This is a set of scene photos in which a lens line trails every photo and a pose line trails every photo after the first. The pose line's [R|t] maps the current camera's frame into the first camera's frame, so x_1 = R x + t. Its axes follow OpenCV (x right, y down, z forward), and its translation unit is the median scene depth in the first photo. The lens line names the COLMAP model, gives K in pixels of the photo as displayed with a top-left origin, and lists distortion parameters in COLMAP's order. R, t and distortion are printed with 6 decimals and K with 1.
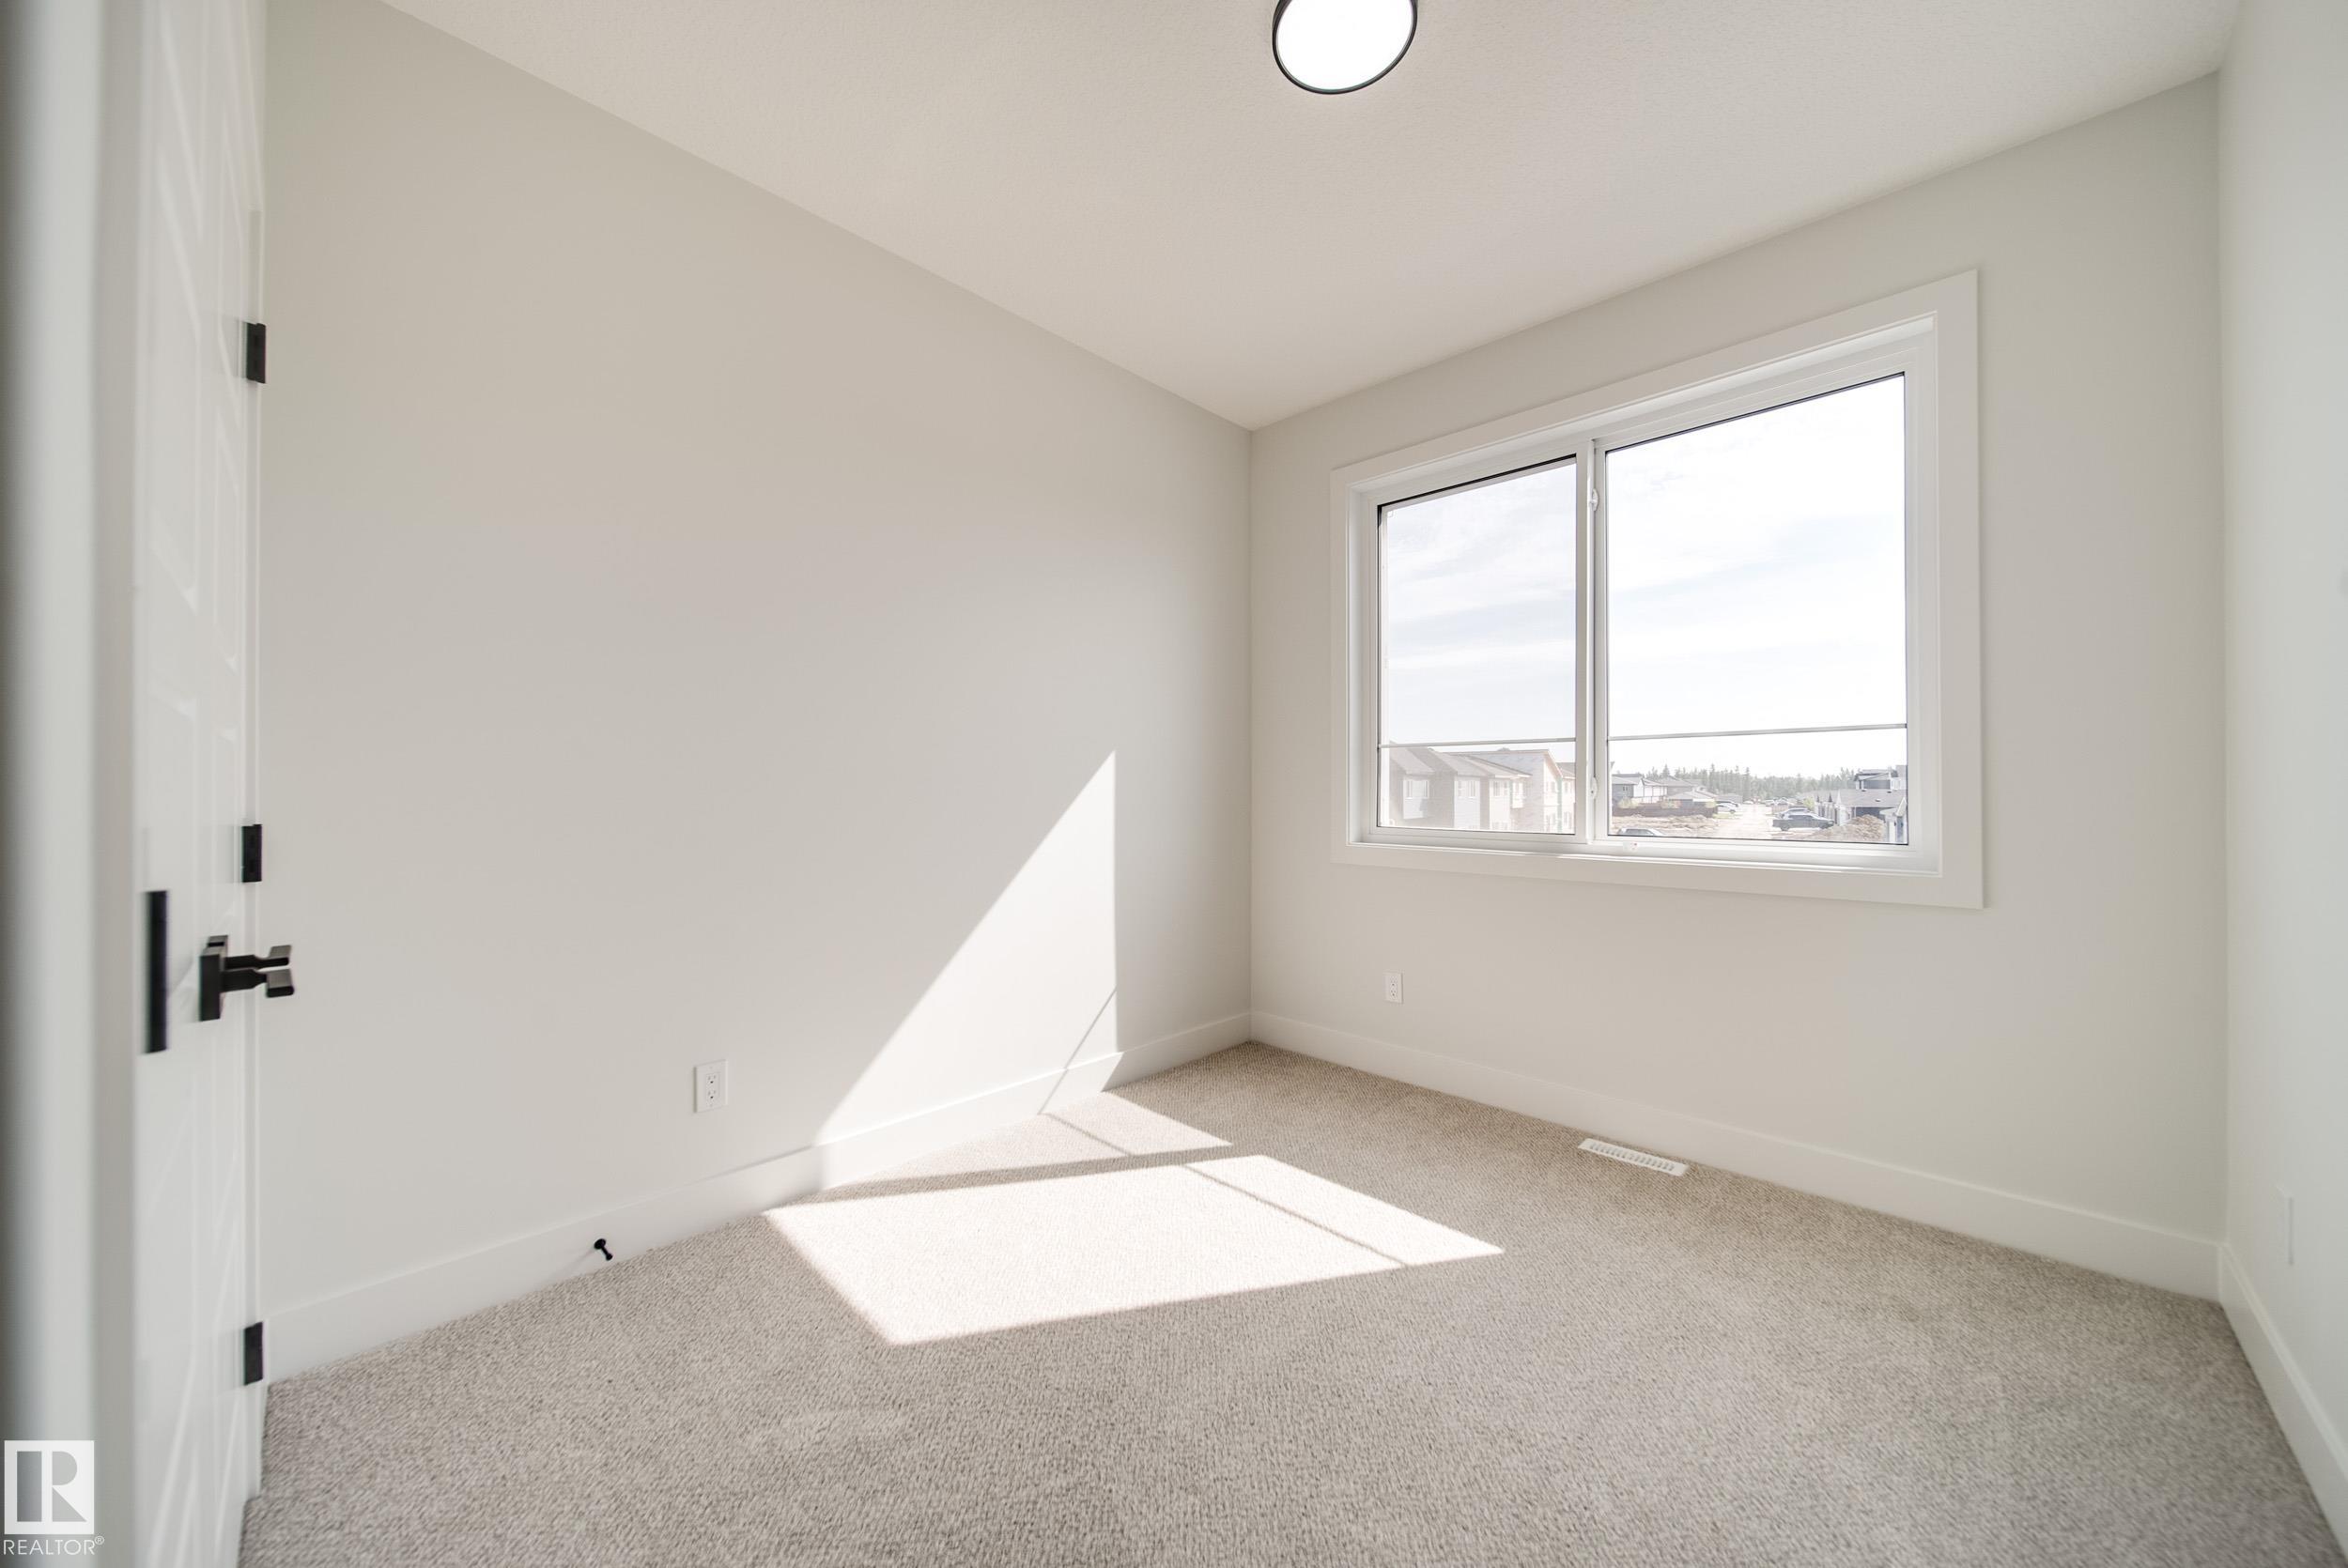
lens RADIAL K [[859.5, 0, 1177.1], [0, 859.5, 783.5], [0, 0, 1]] dist [-0.000381, -0.000133]
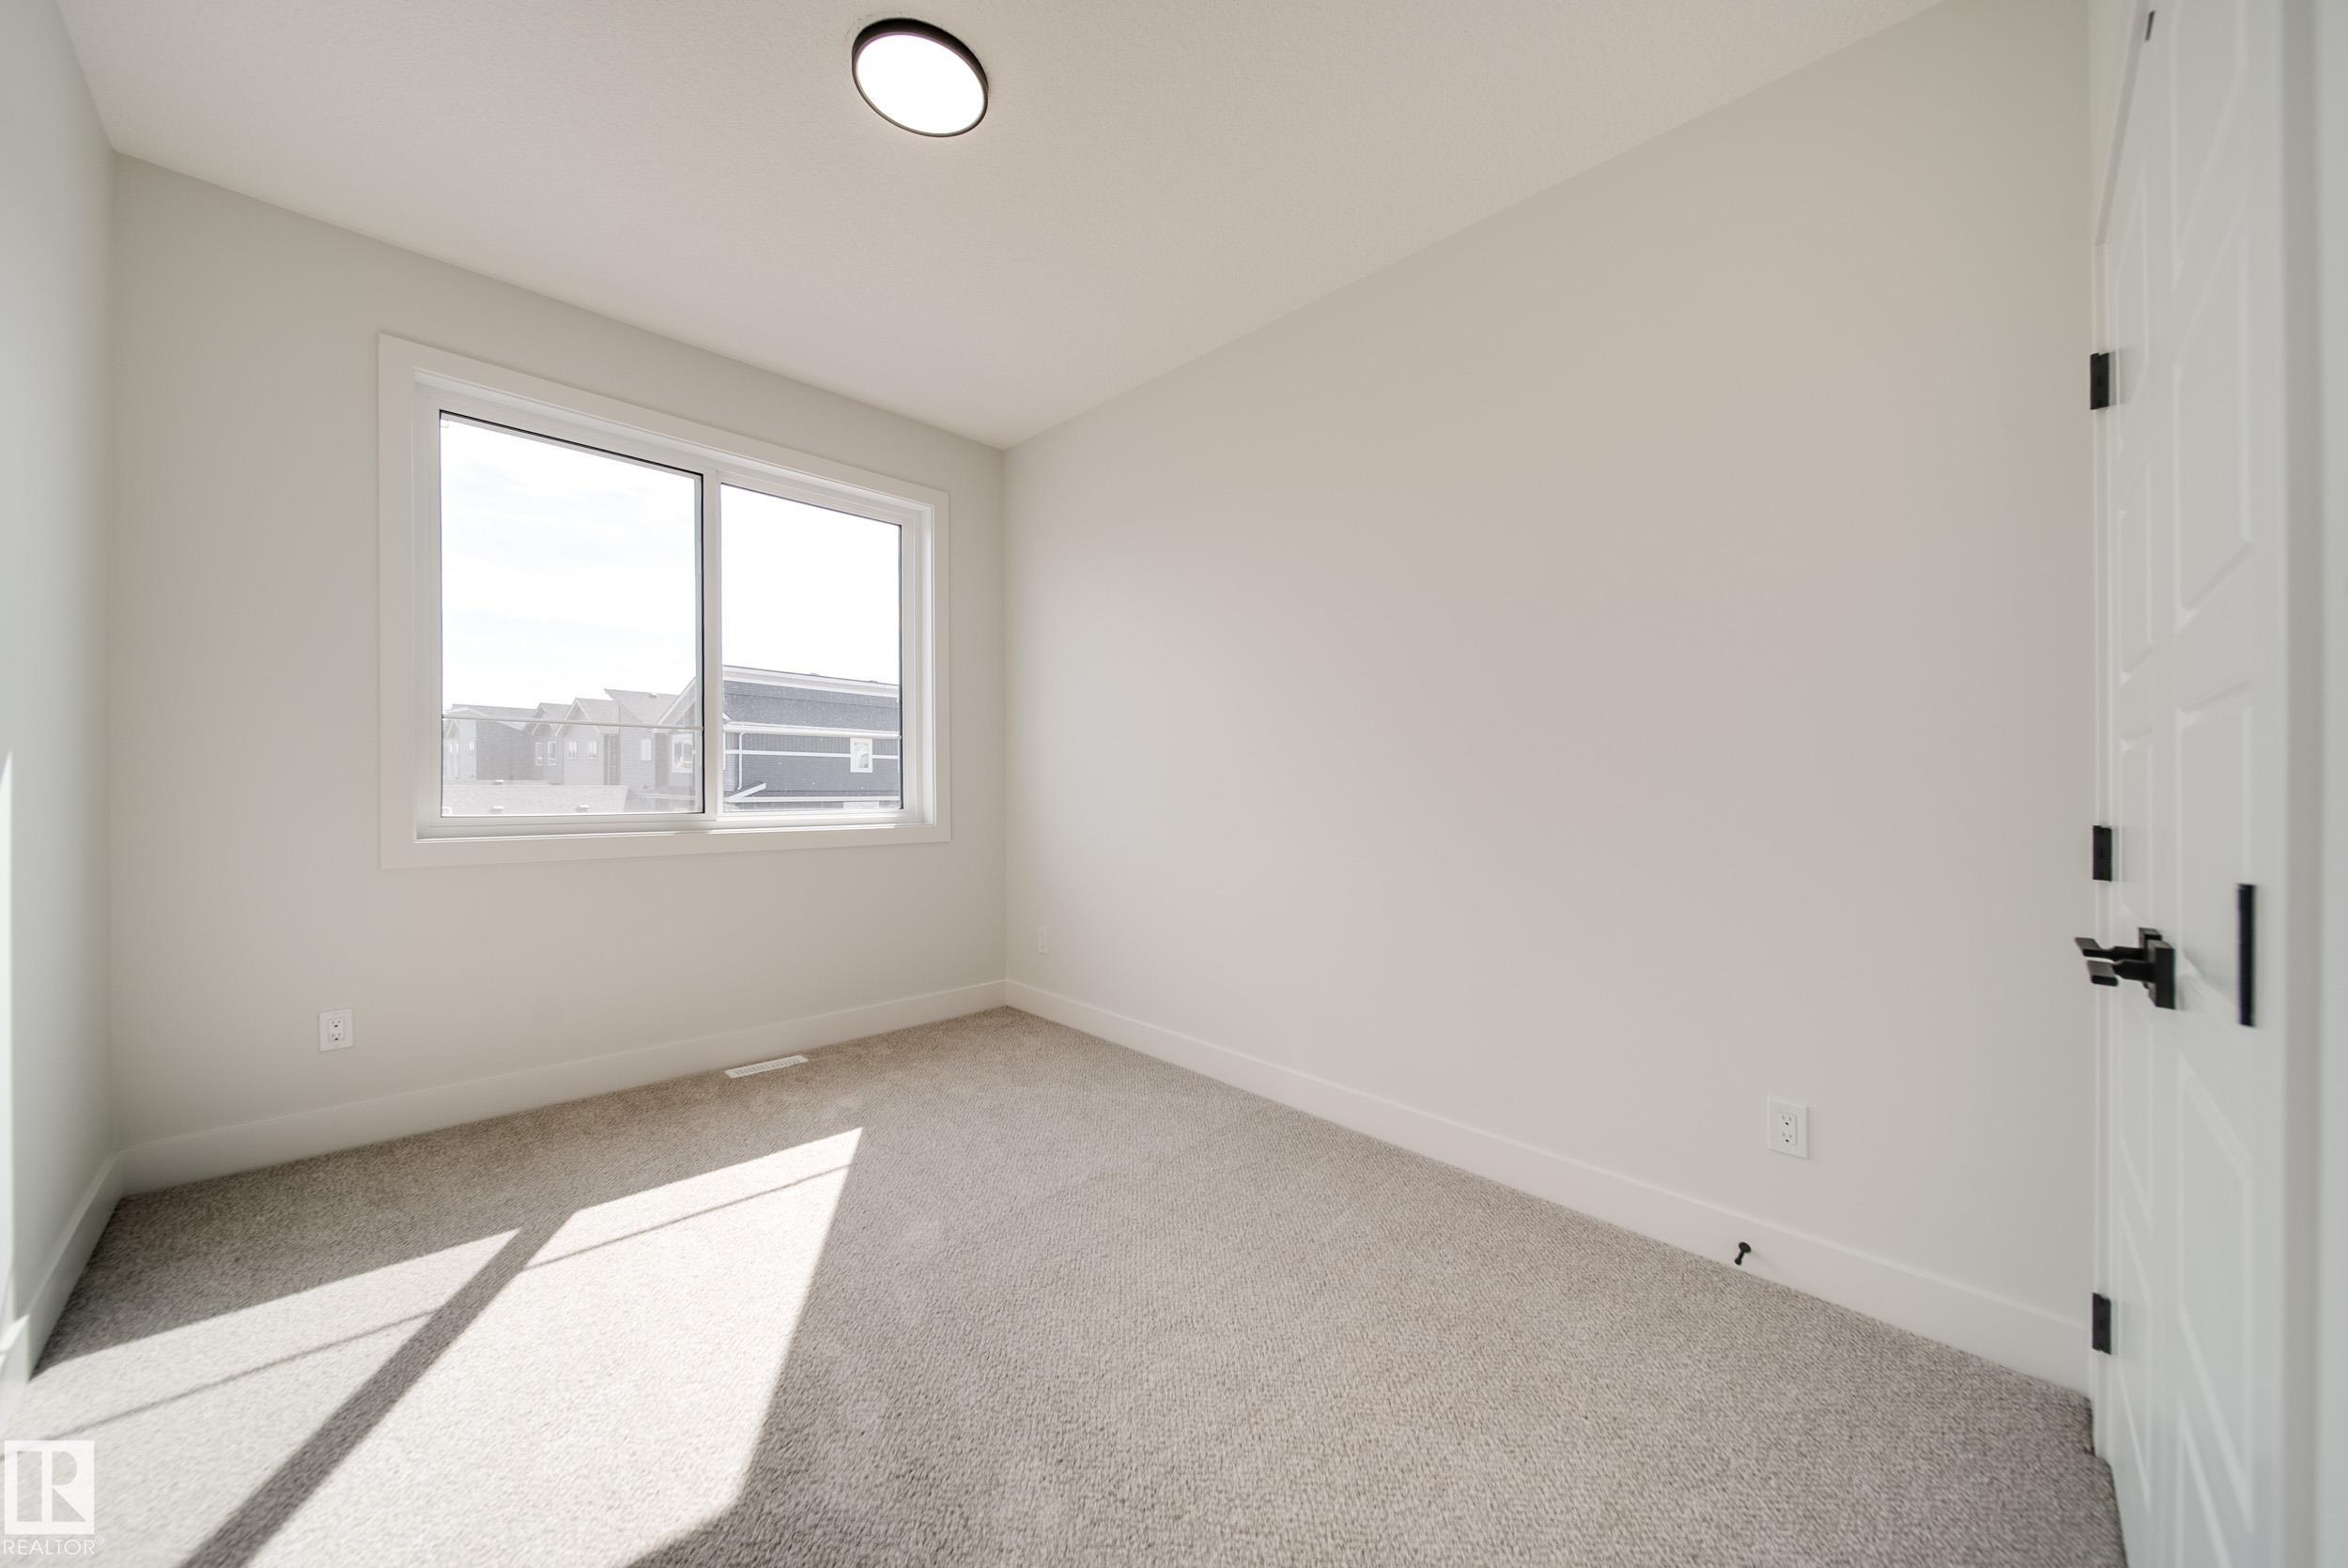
lens RADIAL K [[859.5, 0, 1184.2], [0, 859.5, 774.6], [0, 0, 1]] dist [-0.000381, -0.000133]
pose [[-0.026805, -0.003649, 0.999634, -0.681898], [-0.018561, 0.999823, 0.003152, -0.005666], [-0.999468, -0.018470, -0.026868, 0.400535]]
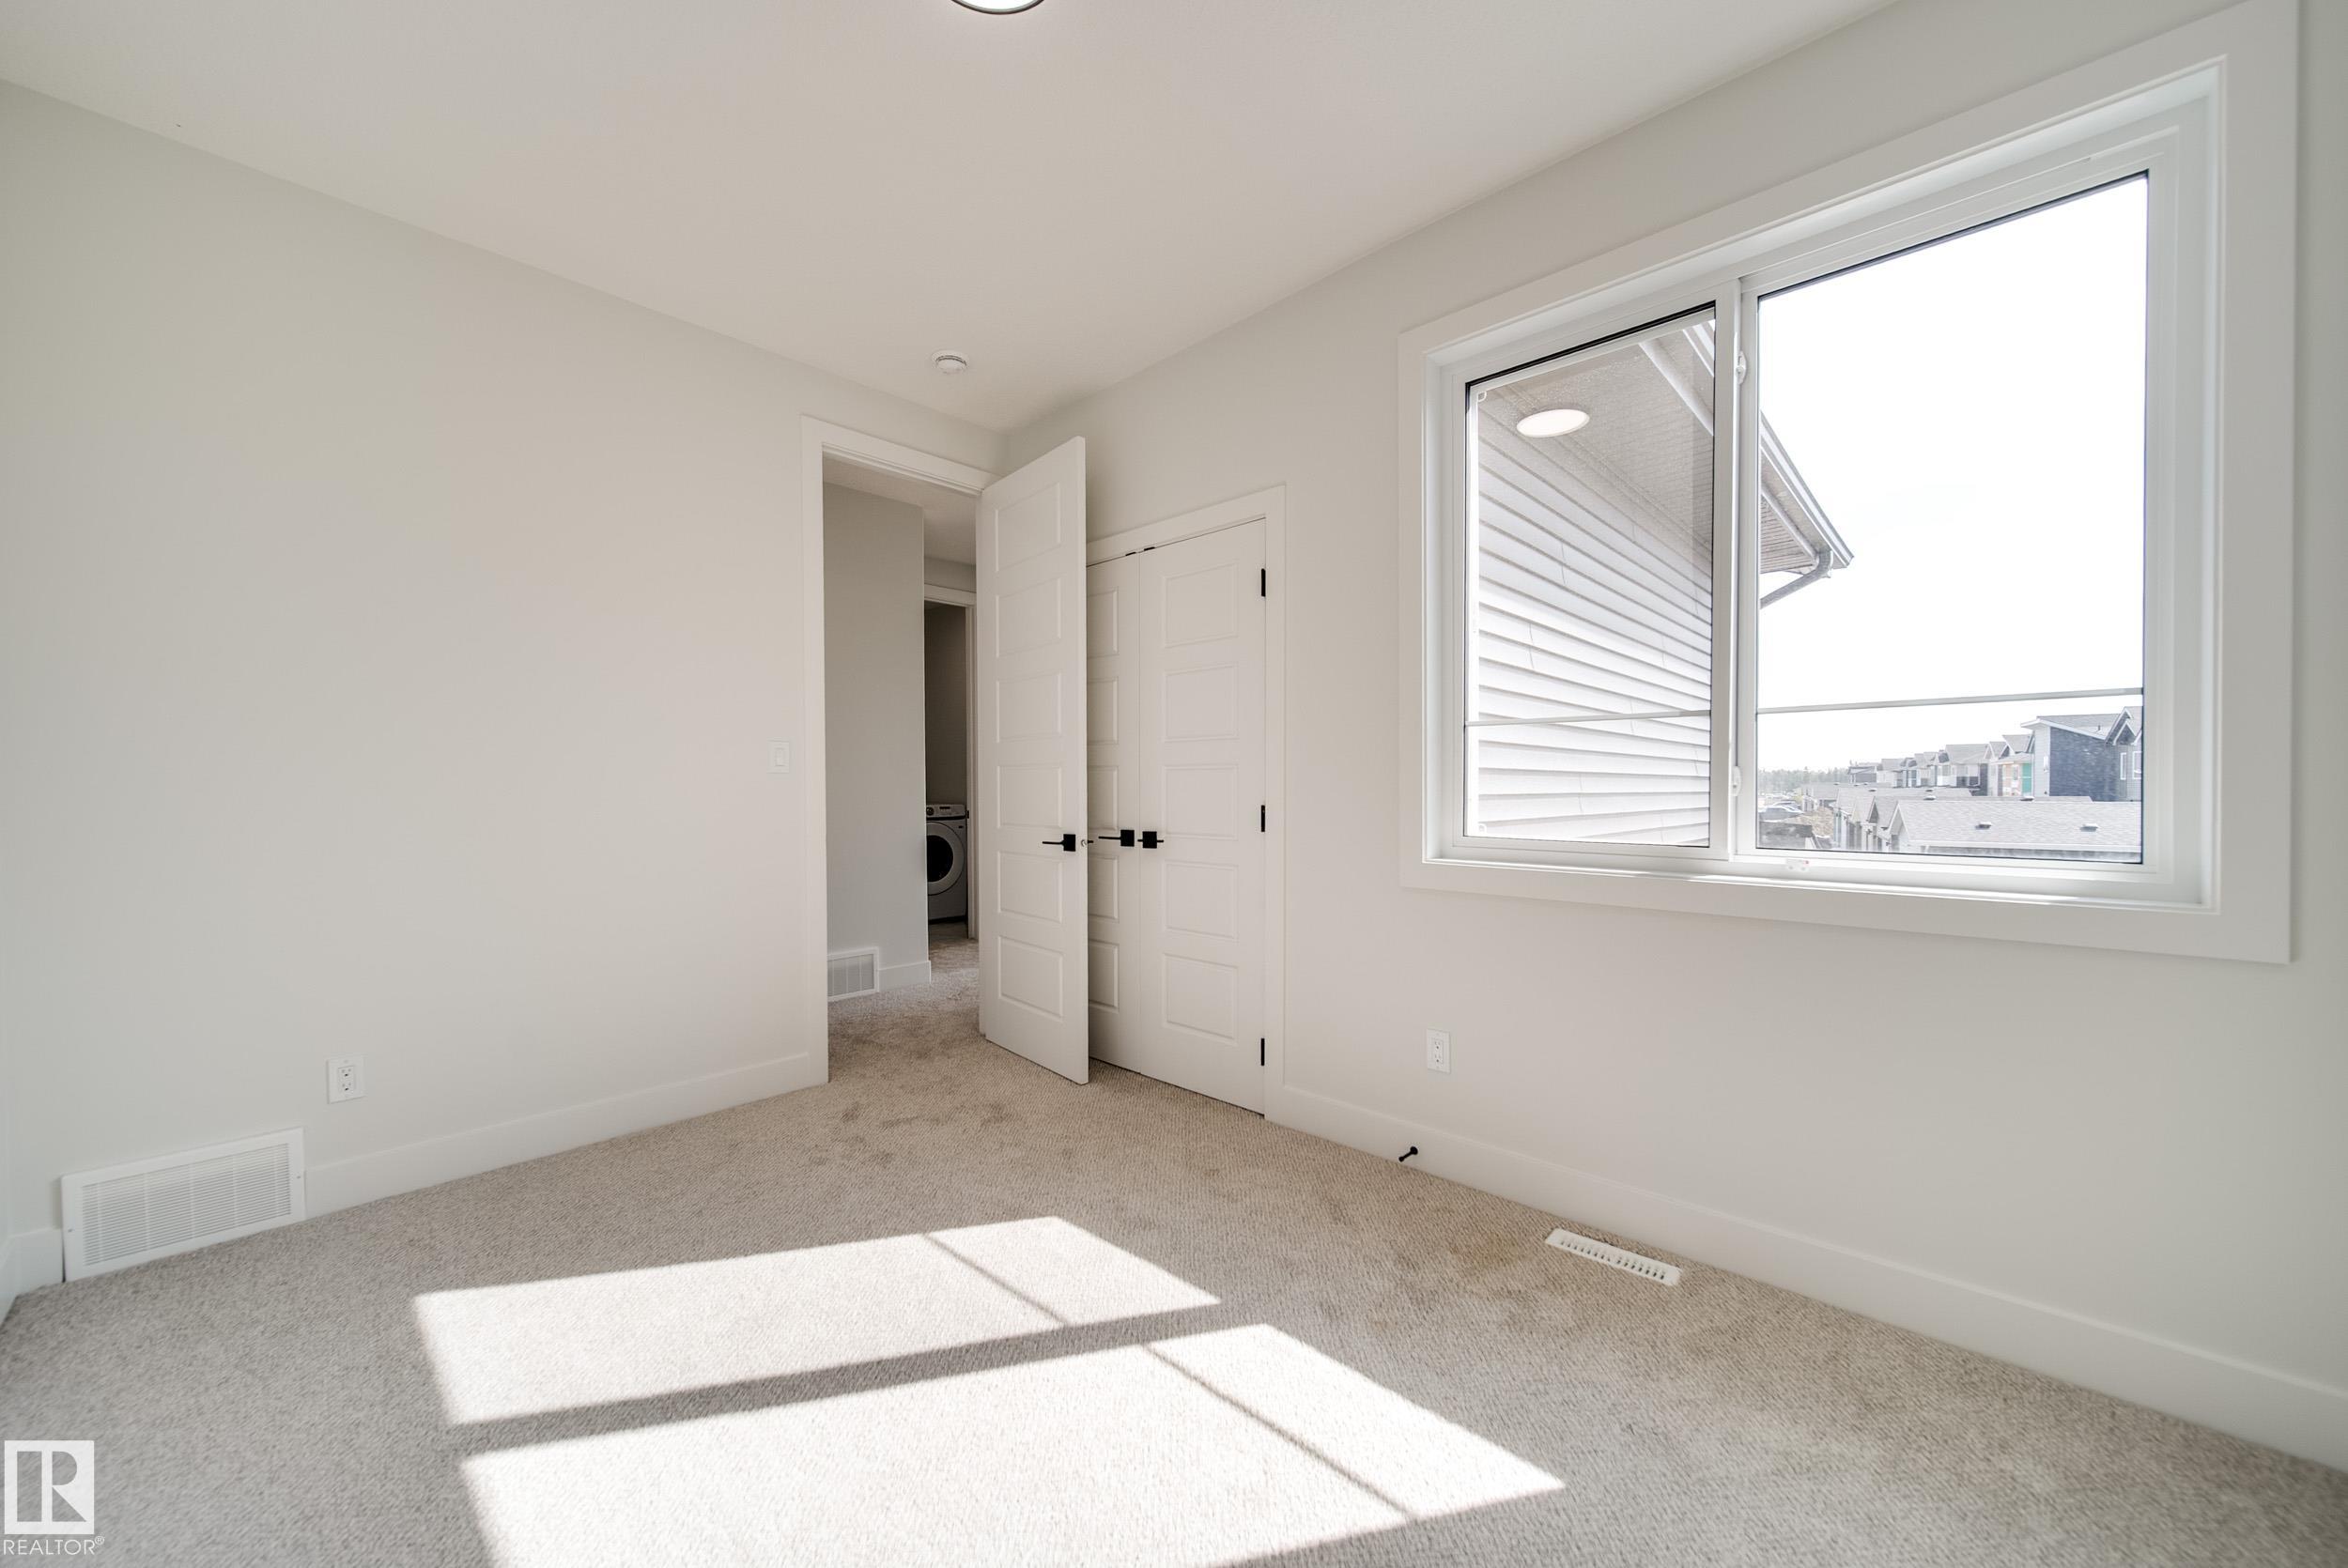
lens RADIAL K [[859.5, 0, 1190.3], [0, 859.5, 794.8], [0, 0, 1]] dist [-0.000381, -0.000133]
pose [[0.999498, 0.003056, 0.031542, 0.018312], [-0.003792, 0.999721, 0.023327, 0.002088], [-0.031461, -0.023435, 0.999230, 0.311936]]
